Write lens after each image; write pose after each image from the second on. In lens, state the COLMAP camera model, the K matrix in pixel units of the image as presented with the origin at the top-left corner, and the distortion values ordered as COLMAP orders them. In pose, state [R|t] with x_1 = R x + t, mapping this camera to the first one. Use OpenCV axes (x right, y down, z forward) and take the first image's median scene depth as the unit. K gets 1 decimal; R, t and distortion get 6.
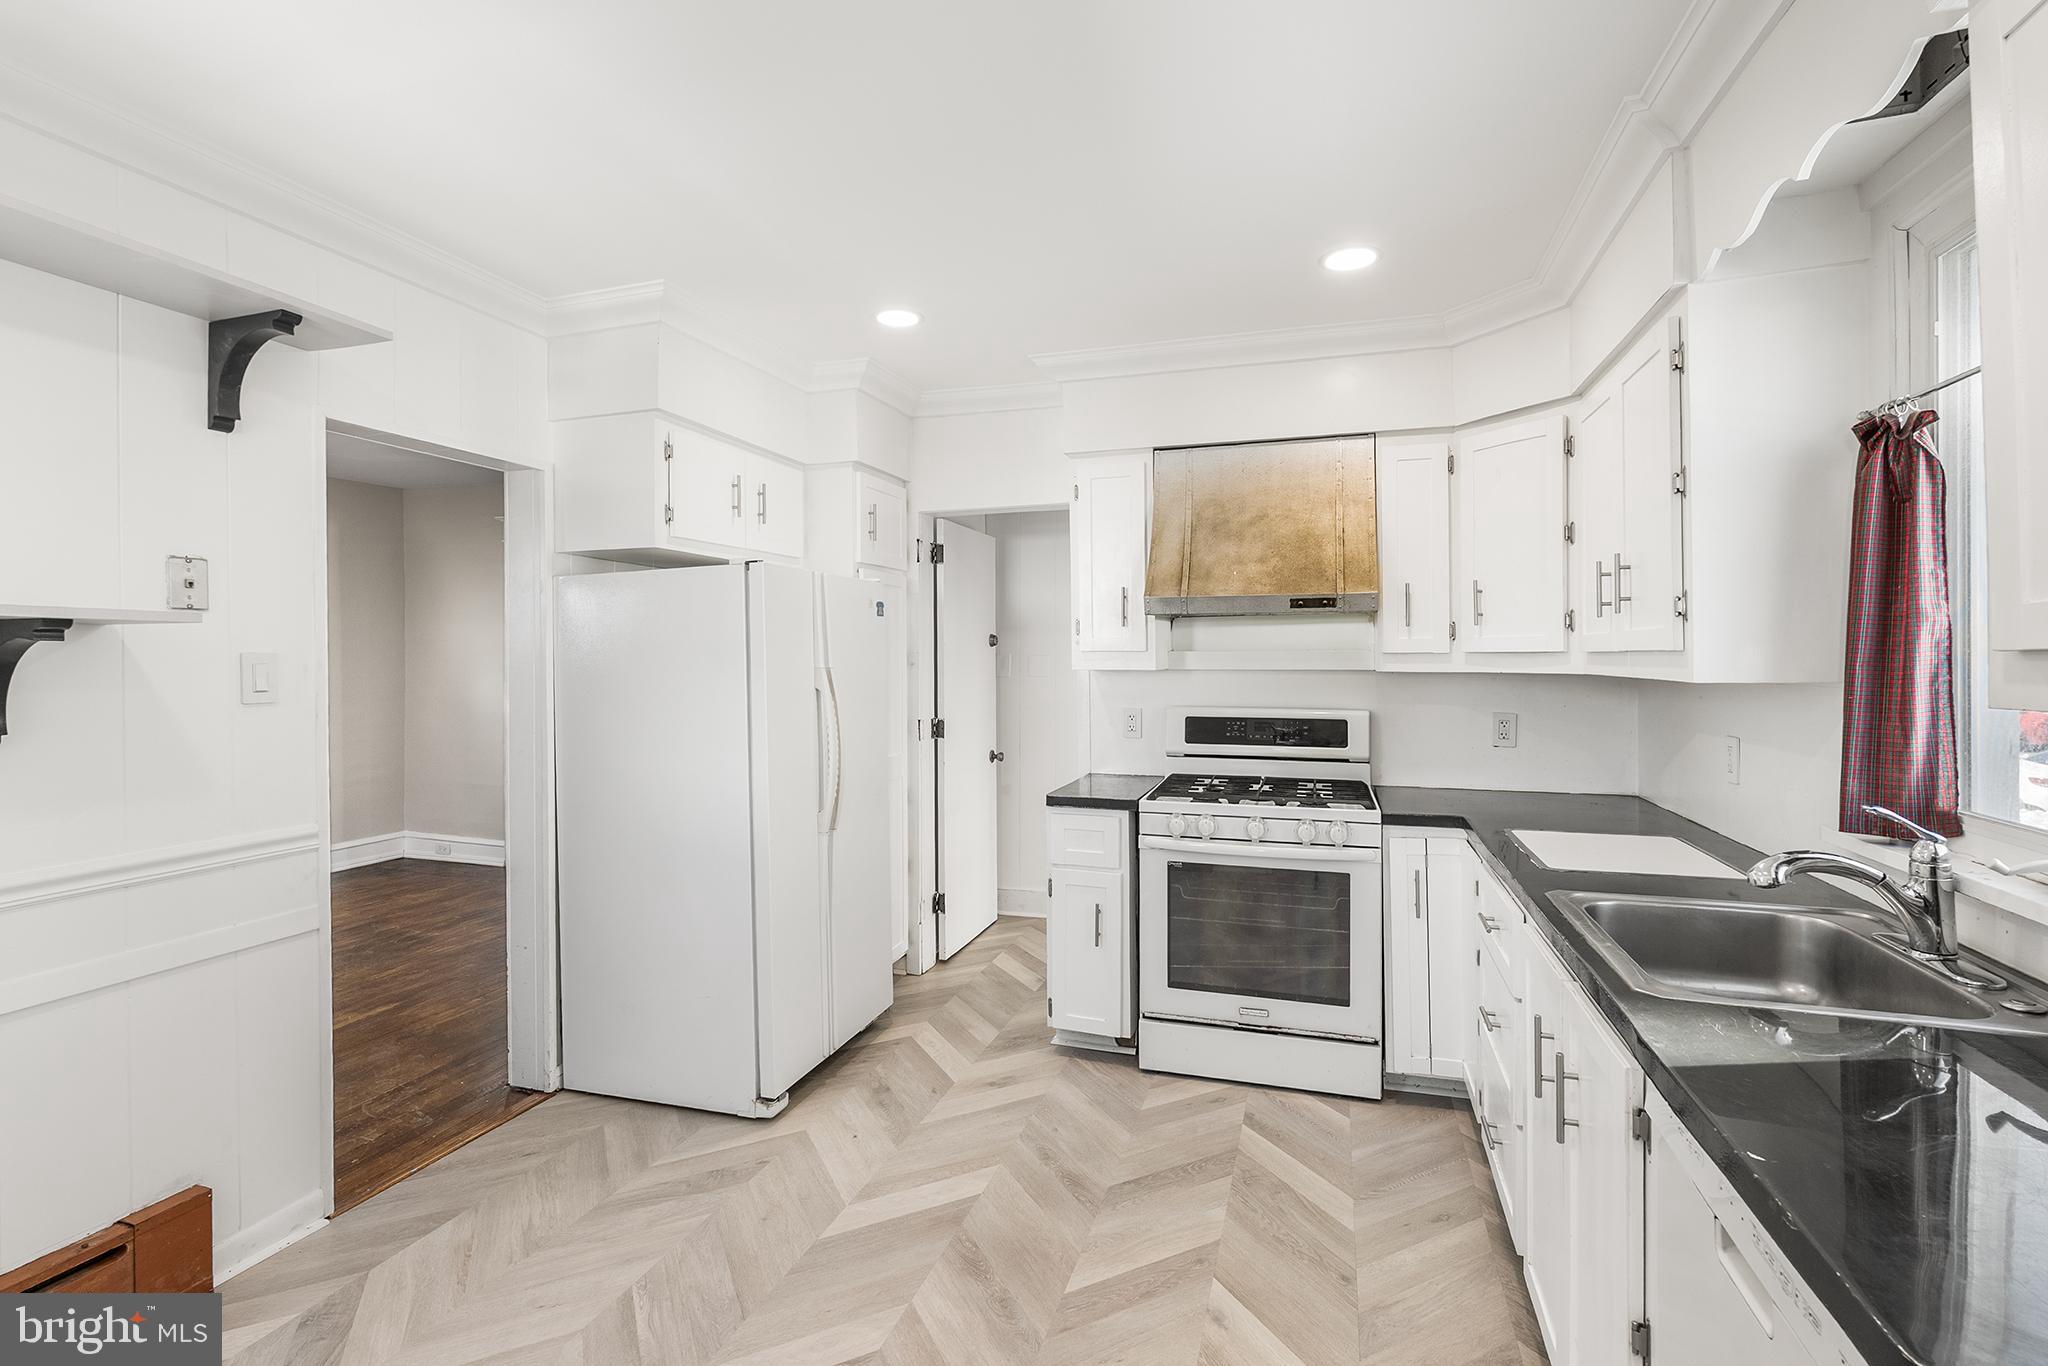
lens RADIAL K [[926.0, 0, 1026.6], [0, 926.0, 655.4], [0, 0, 1]] dist [0.004487, 0.000600]
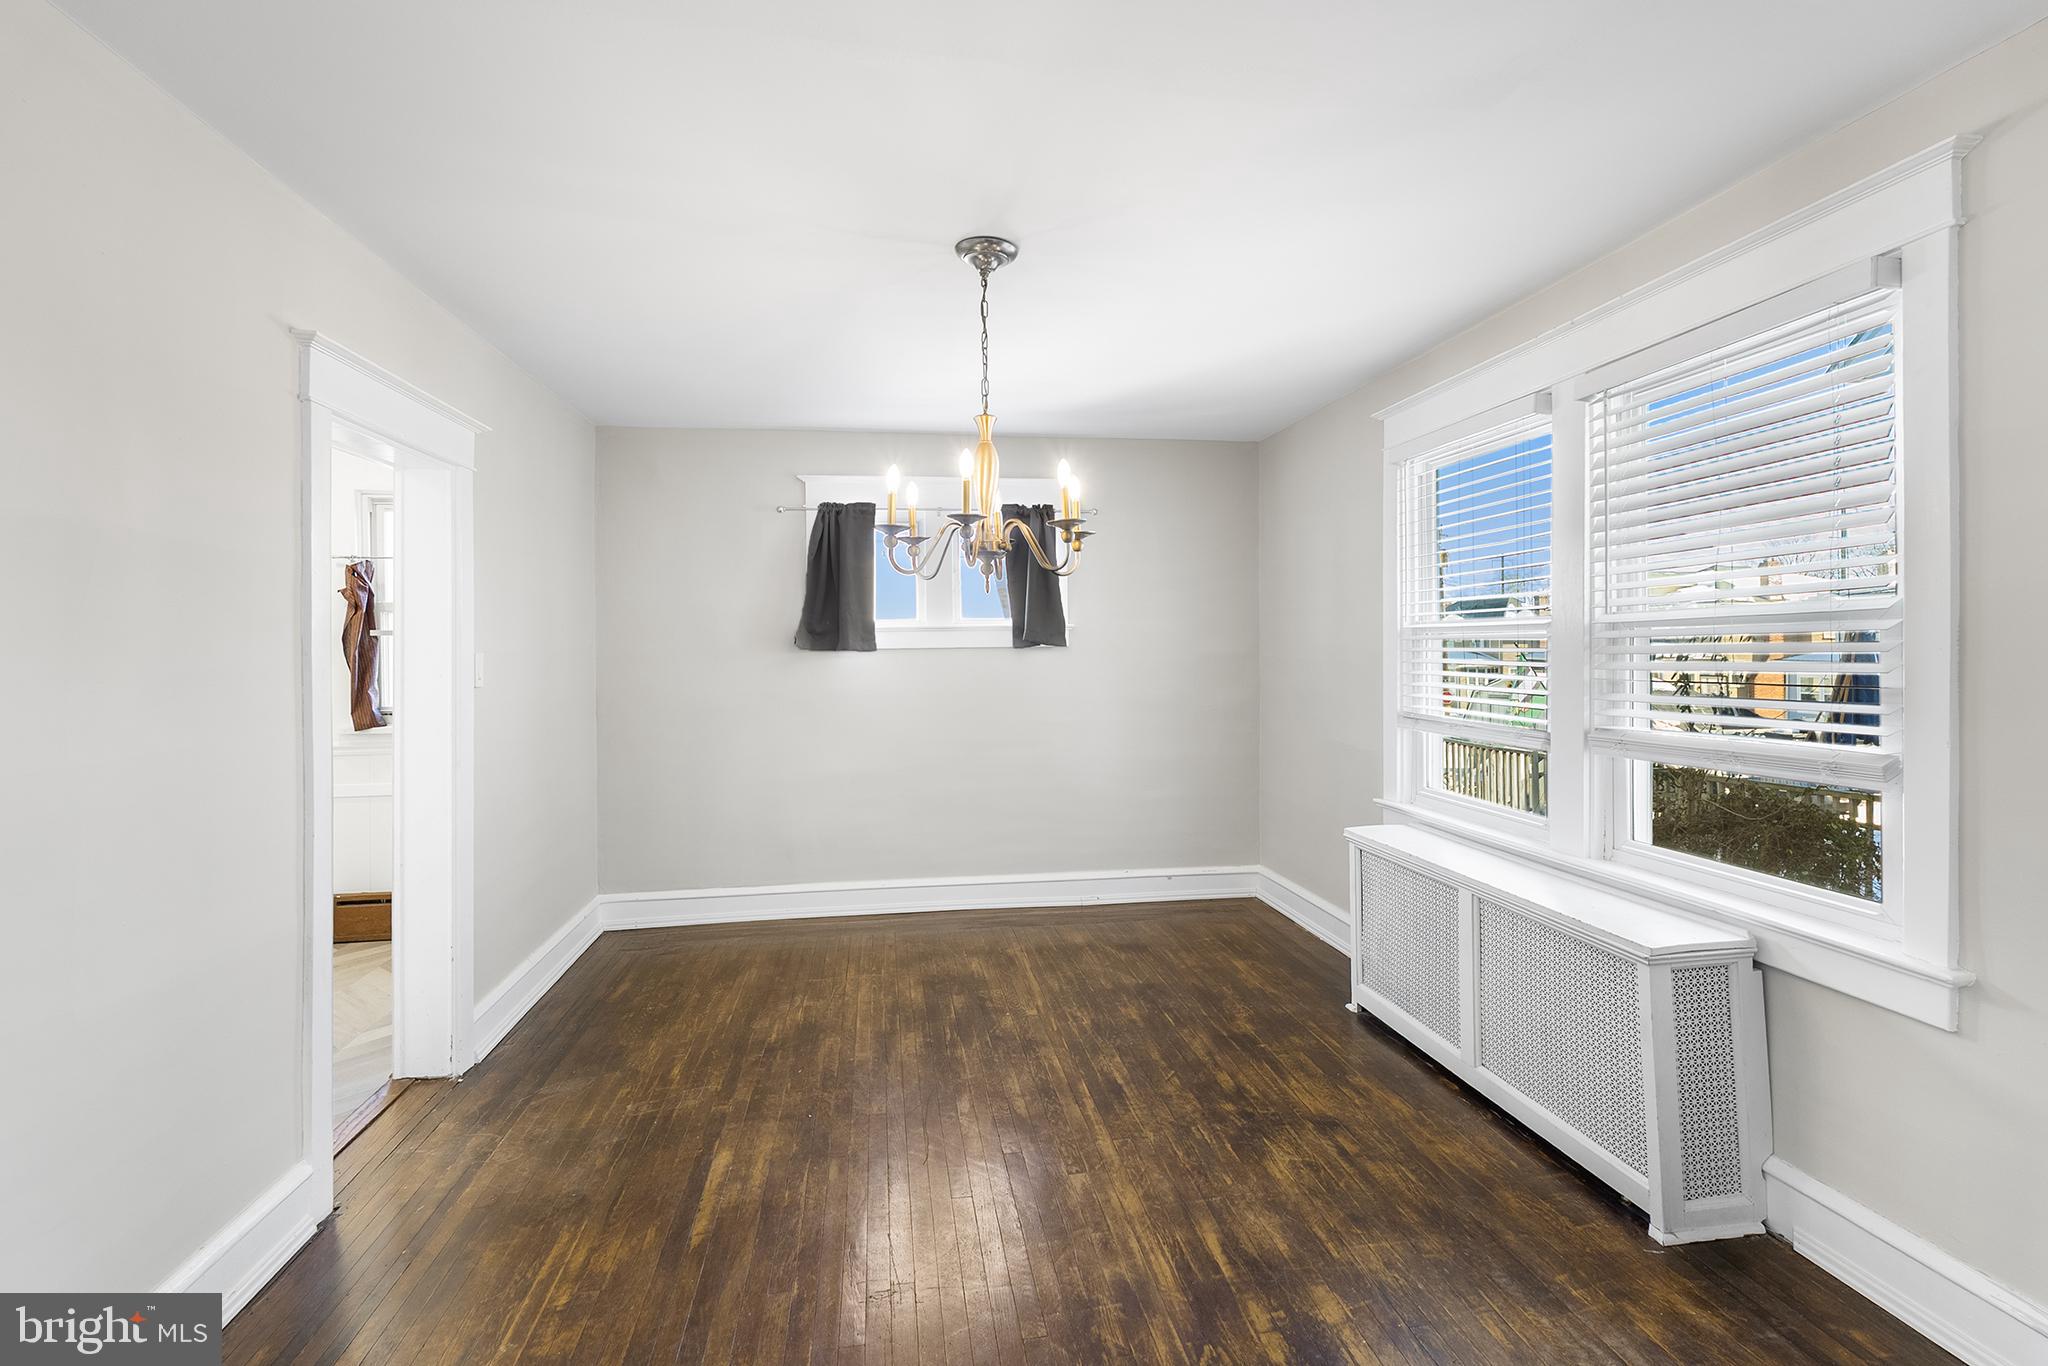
lens RADIAL K [[926.0, 0, 1026.6], [0, 926.0, 655.4], [0, 0, 1]] dist [0.004487, 0.000600]
pose [[-0.889093, 0.005151, -0.457698, -0.724965], [0.002165, 0.999973, 0.007048, -0.001748], [0.457722, 0.005275, -0.889080, 1.965635]]
